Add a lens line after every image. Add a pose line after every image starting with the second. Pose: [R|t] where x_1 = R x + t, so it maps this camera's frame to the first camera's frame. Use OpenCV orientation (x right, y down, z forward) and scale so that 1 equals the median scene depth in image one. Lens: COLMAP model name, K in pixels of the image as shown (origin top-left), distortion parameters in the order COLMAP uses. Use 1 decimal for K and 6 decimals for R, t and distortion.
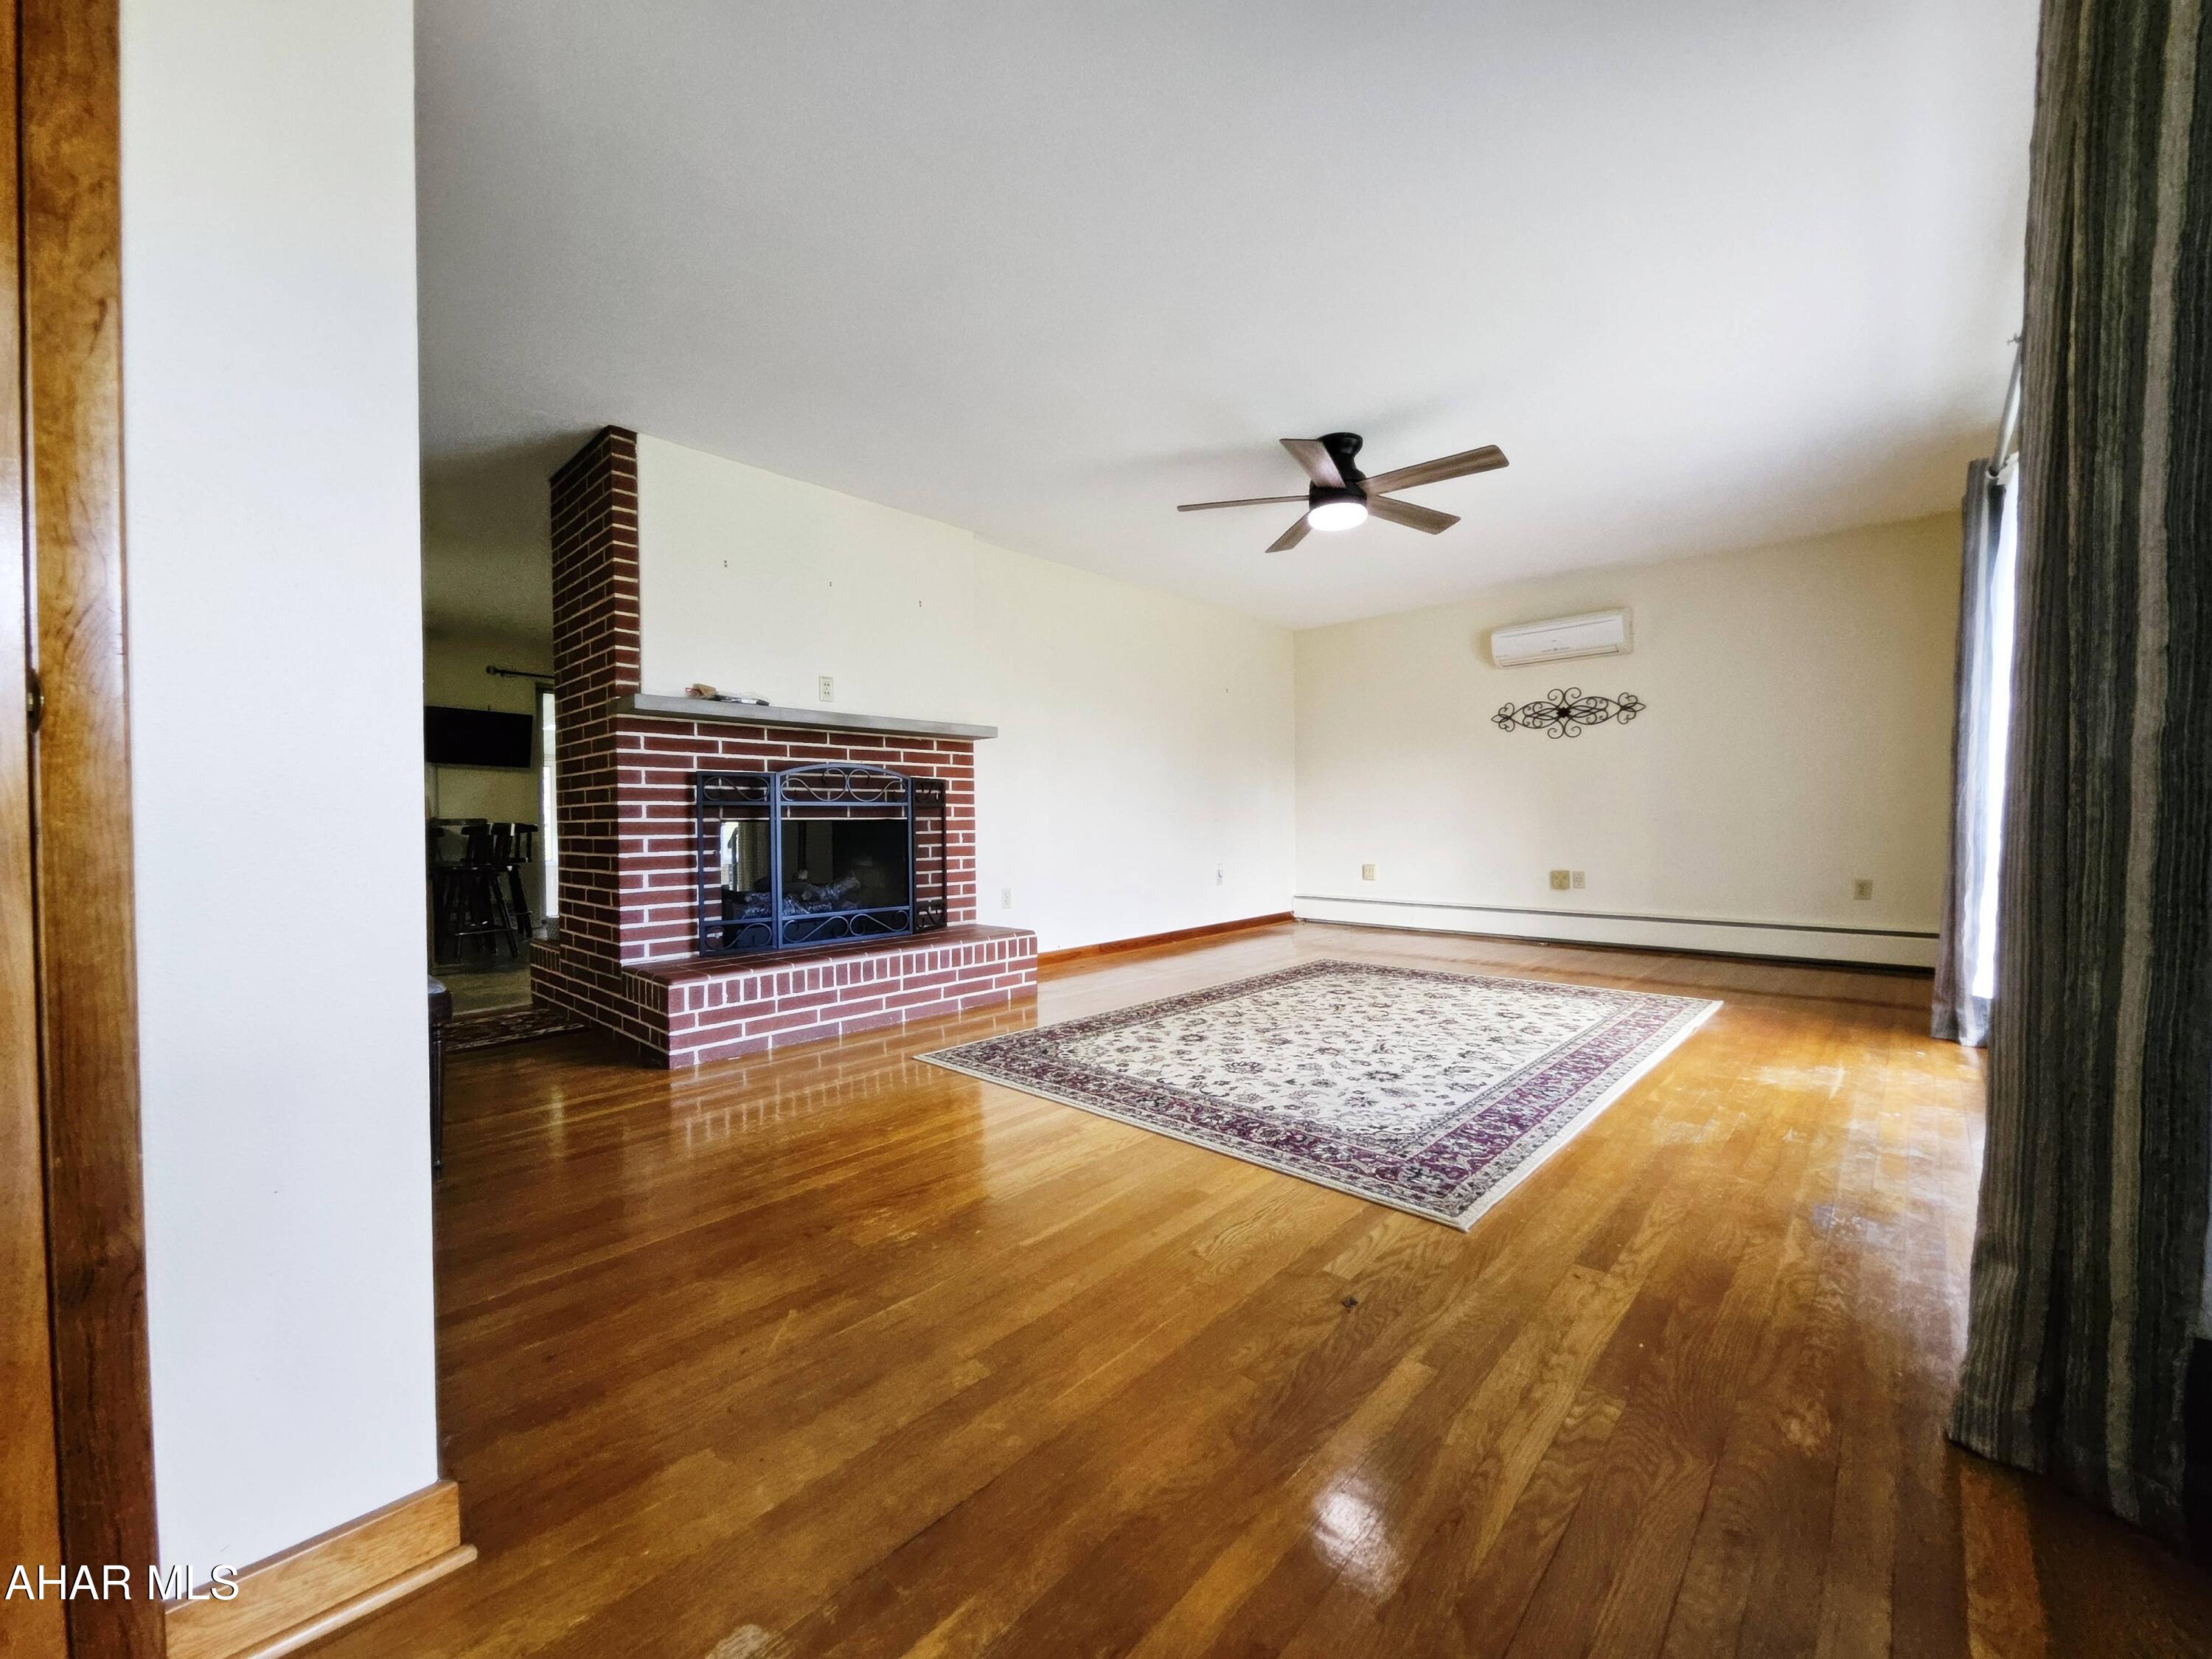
lens RADIAL K [[864.6, 0, 1117.9], [0, 864.6, 836.0], [0, 0, 1]] dist [0.014220, -0.007397]
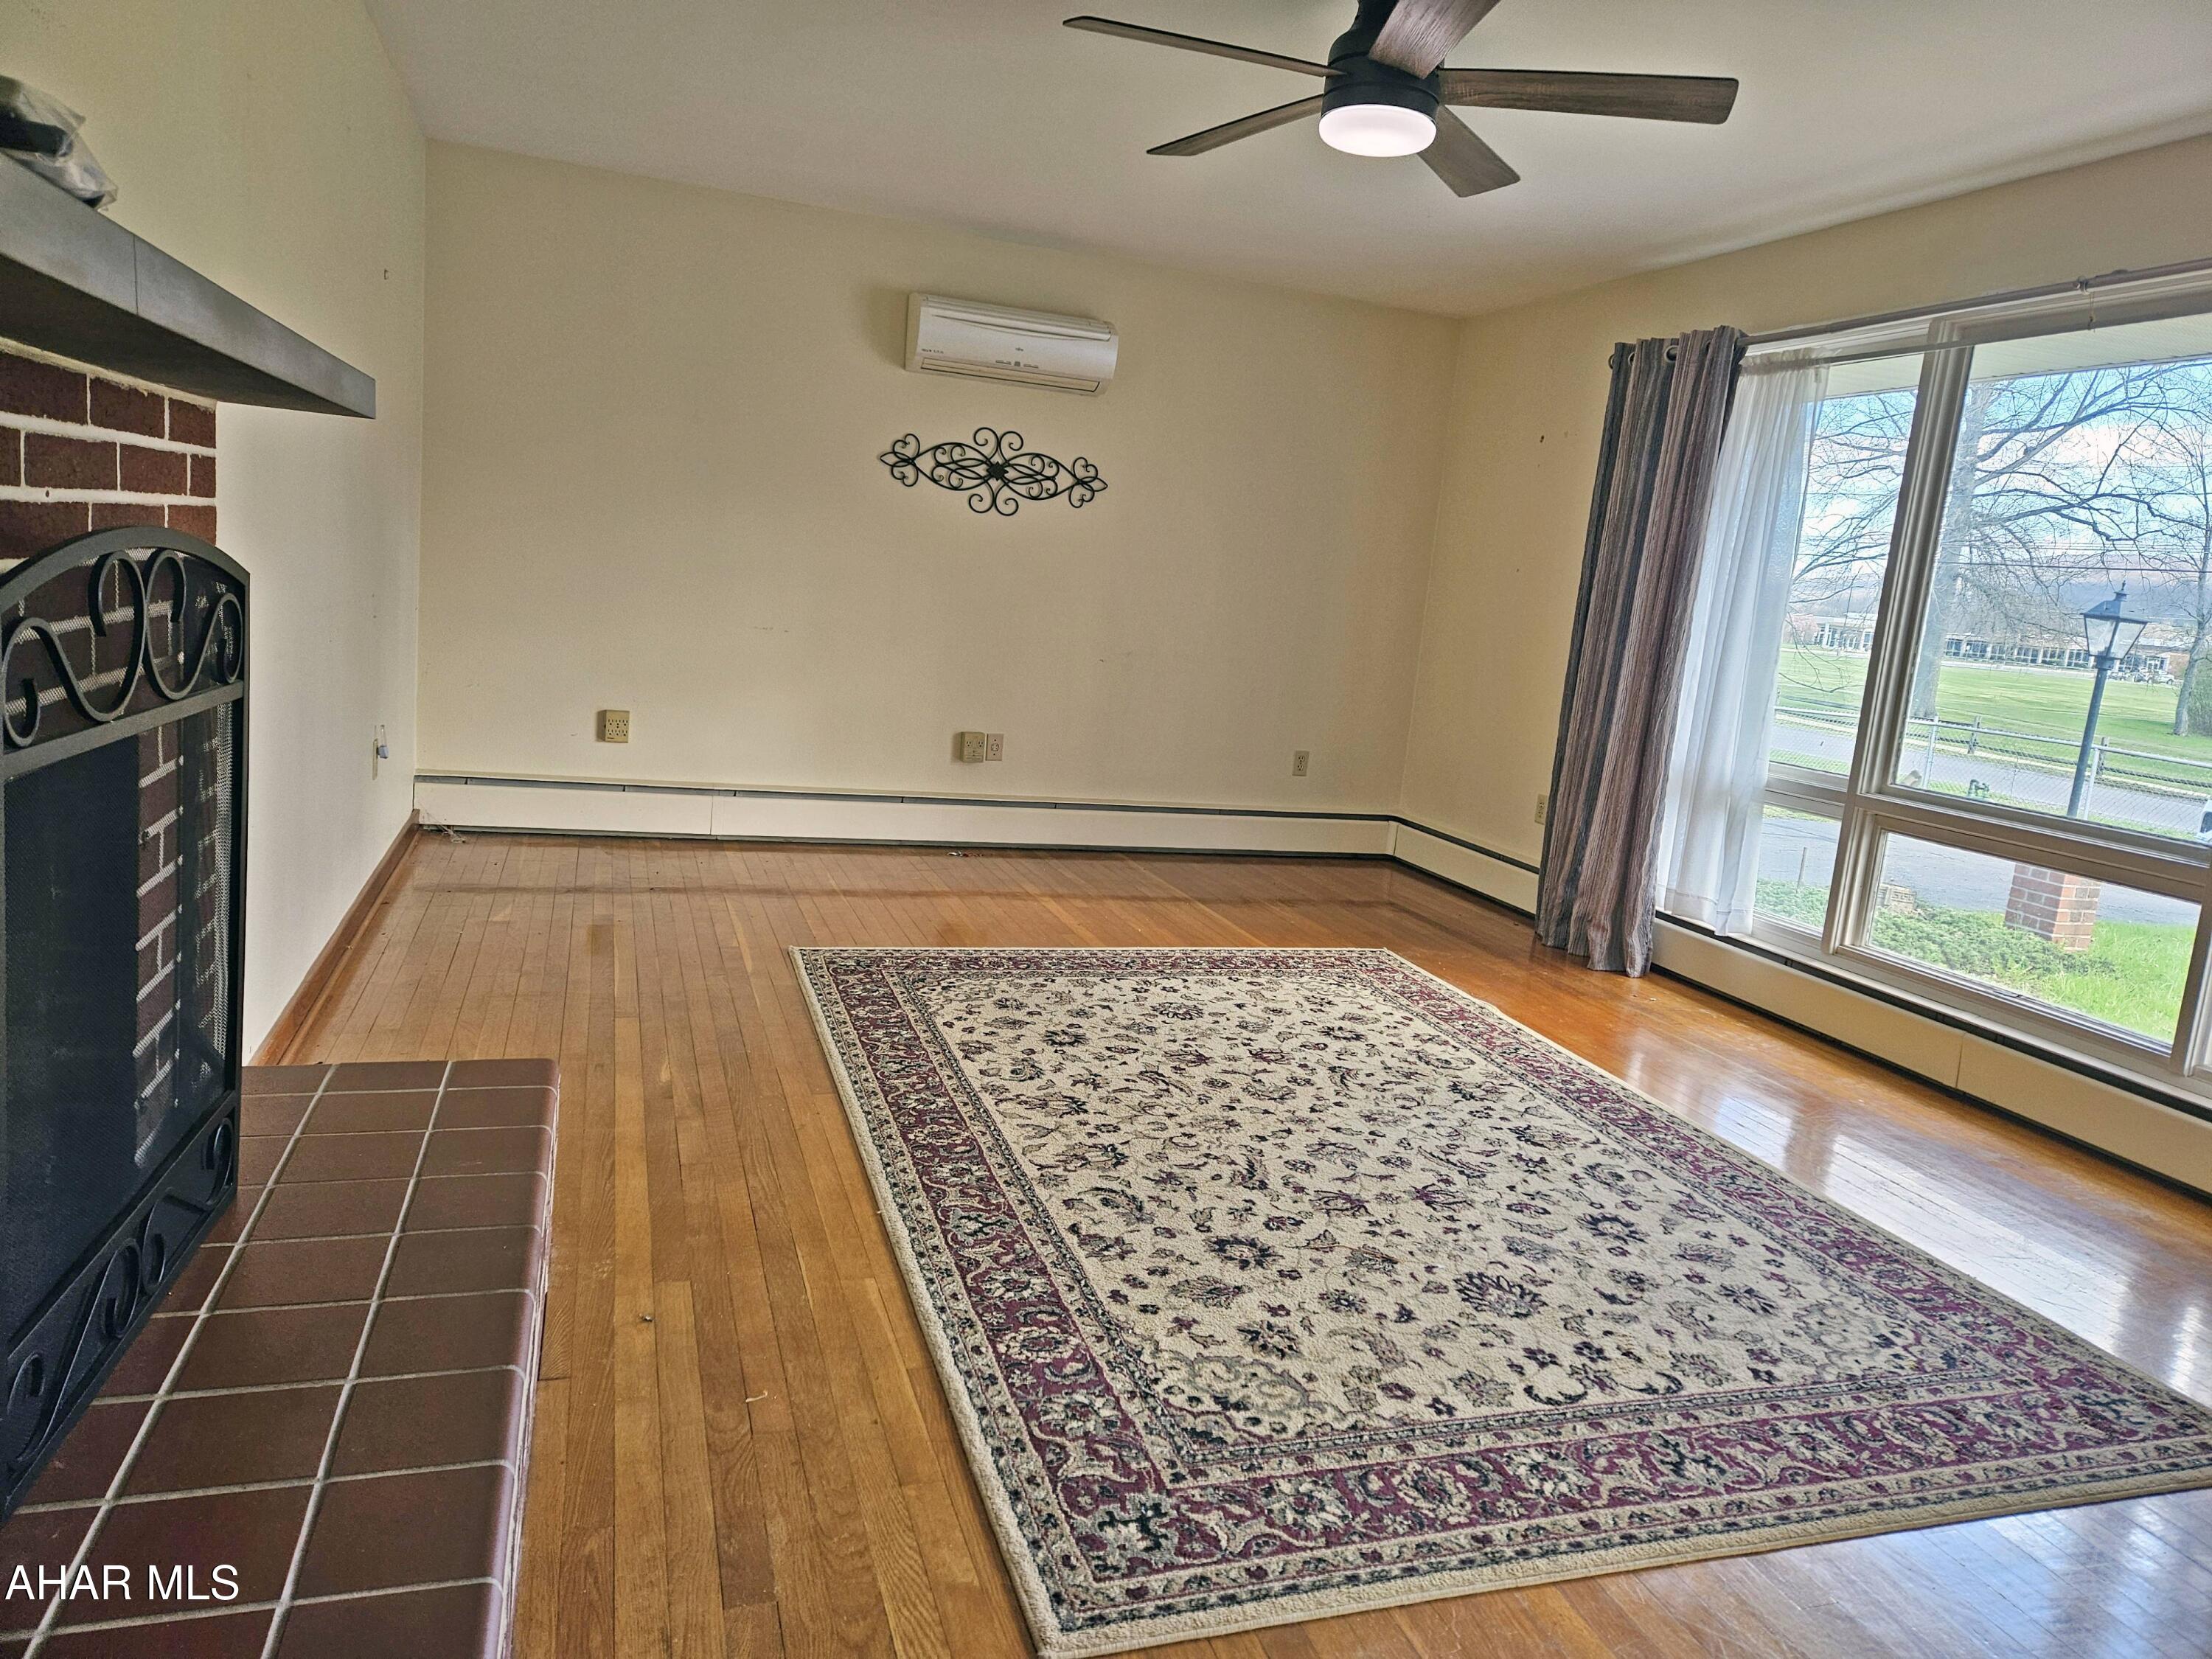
lens RADIAL K [[1466.7, 0, 1116.2], [0, 1466.7, 796.3], [0, 0, 1]] dist [0.089364, -0.078525]
pose [[0.474956, -0.073898, 0.876901, -0.610761], [-0.083304, 0.988218, 0.128399, -0.098555], [-0.876058, -0.134034, 0.463204, 0.728061]]
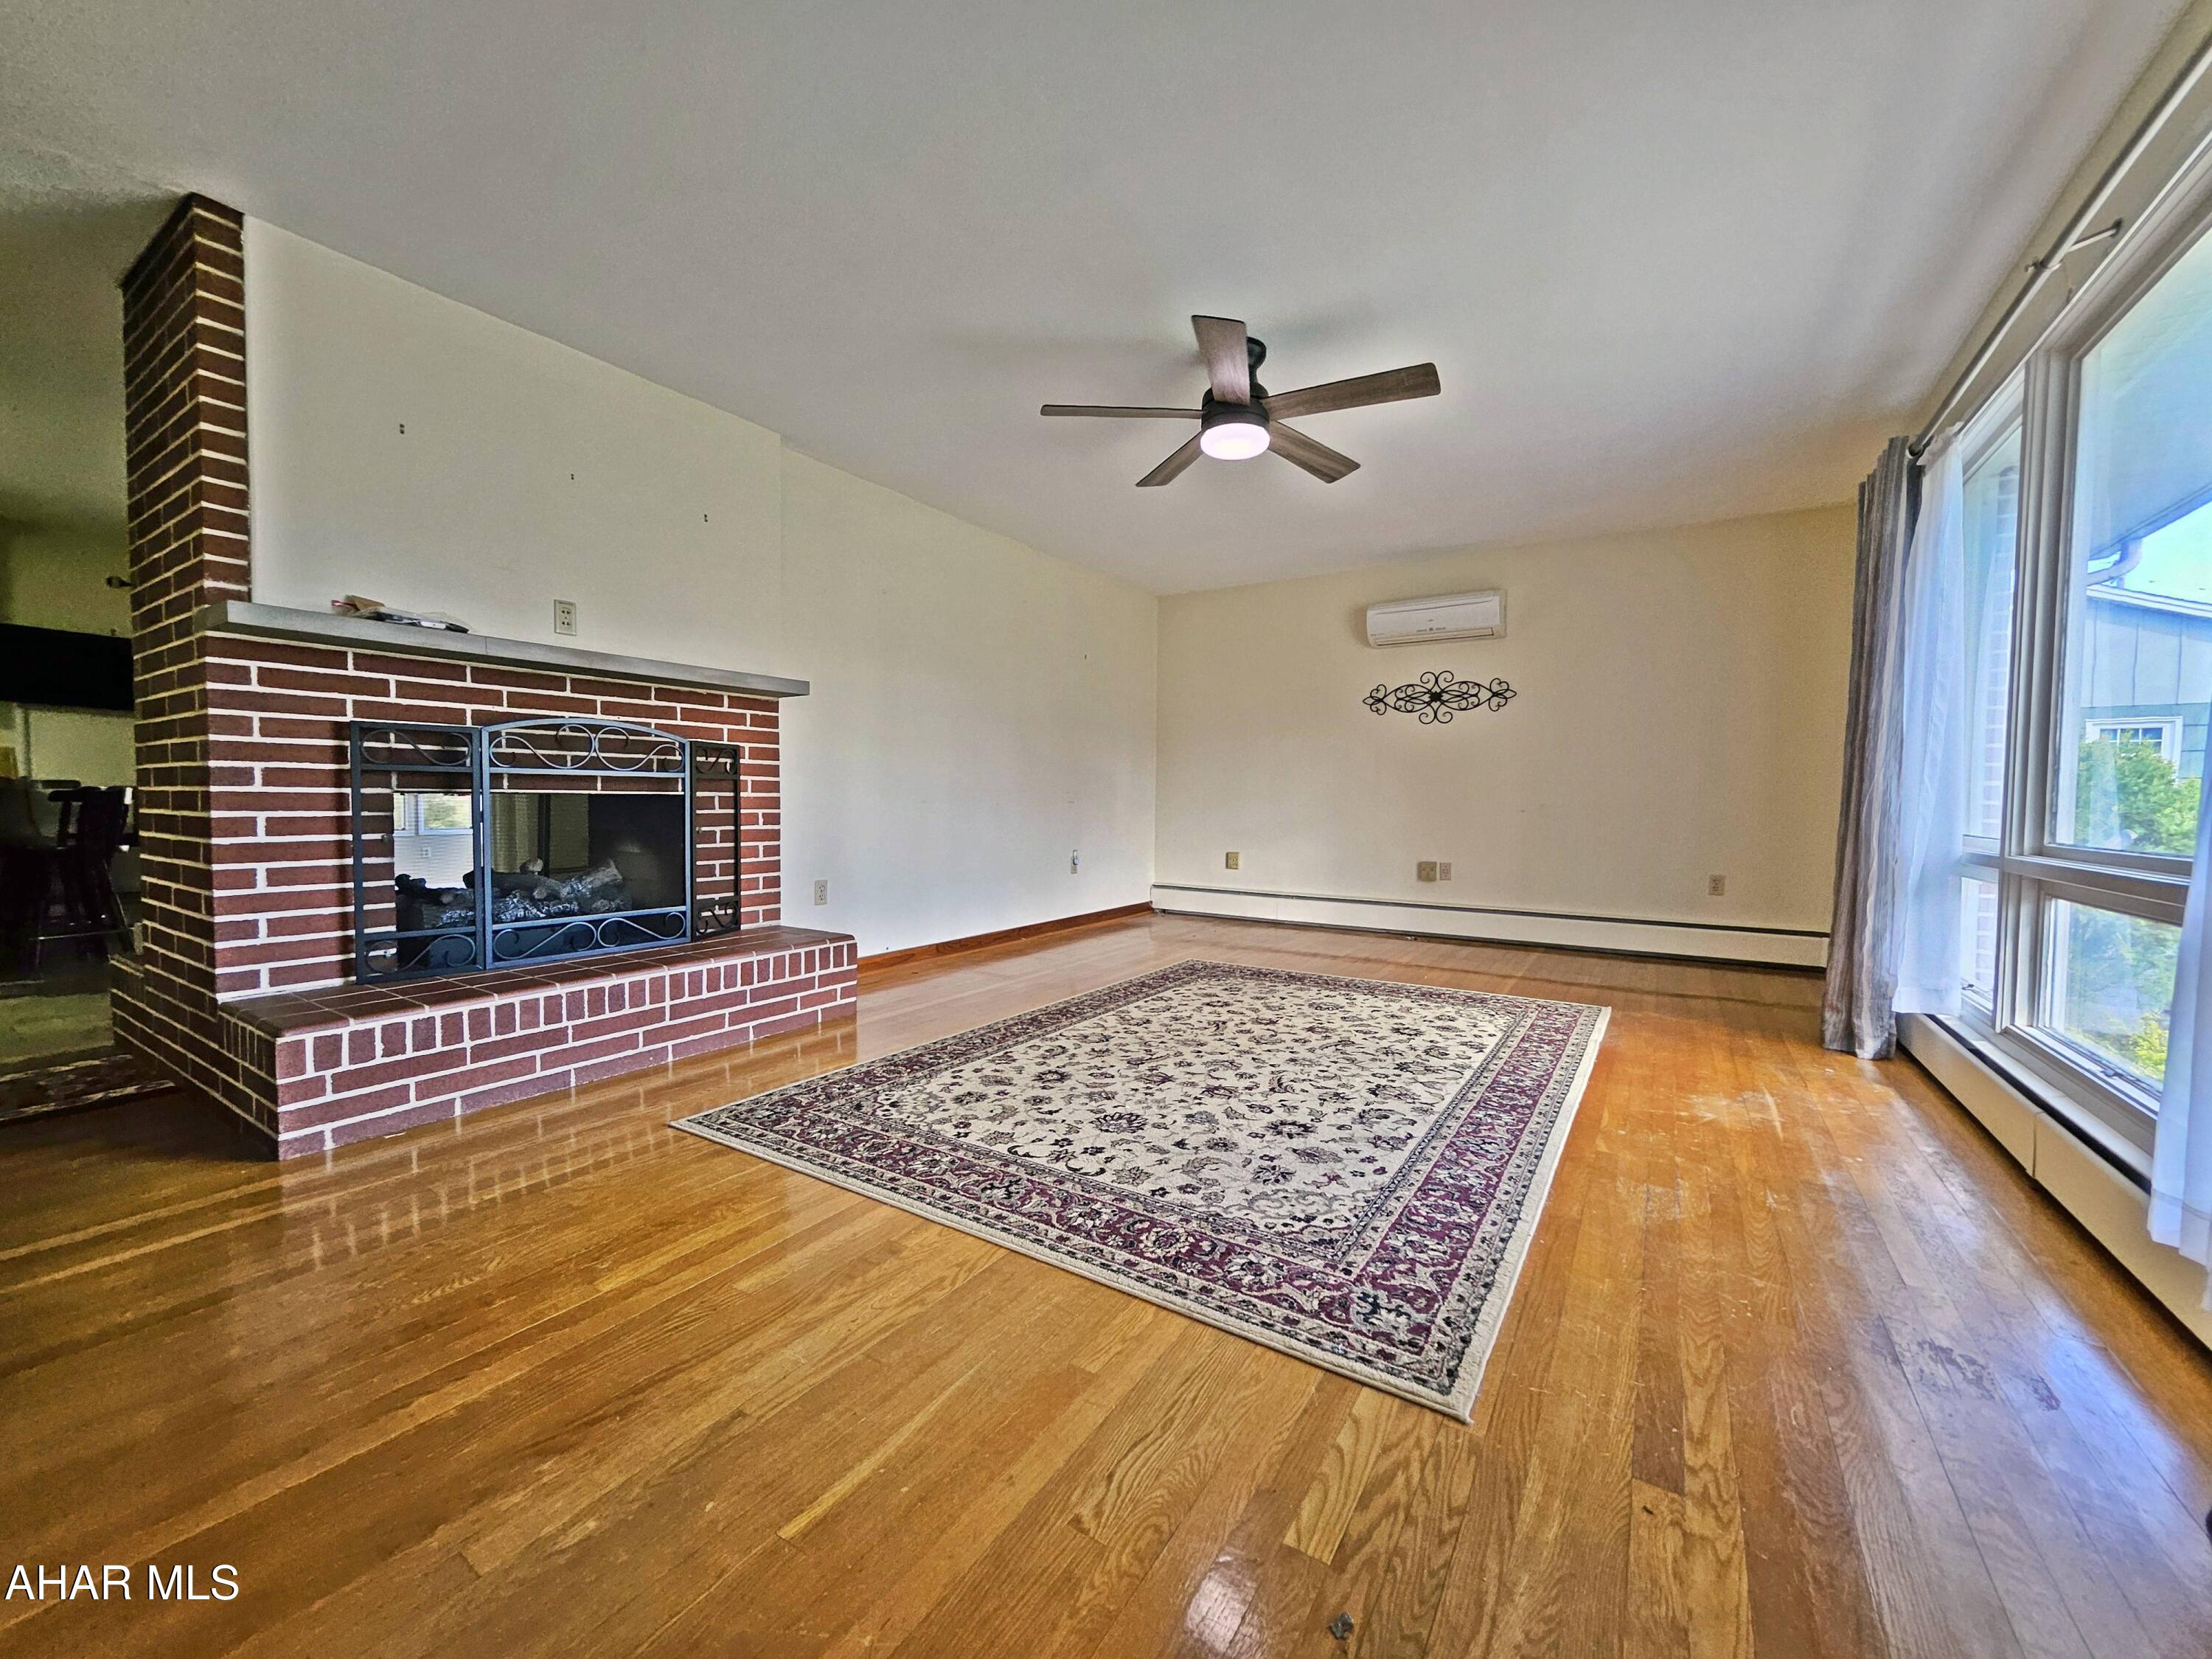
lens RADIAL K [[864.6, 0, 1117.9], [0, 864.6, 836.0], [0, 0, 1]] dist [0.014220, -0.007397]
pose [[0.983651, 0.012849, 0.179625, -0.000076], [-0.017494, 0.999552, 0.024299, -0.010125], [-0.179232, -0.027044, 0.983435, 0.205314]]
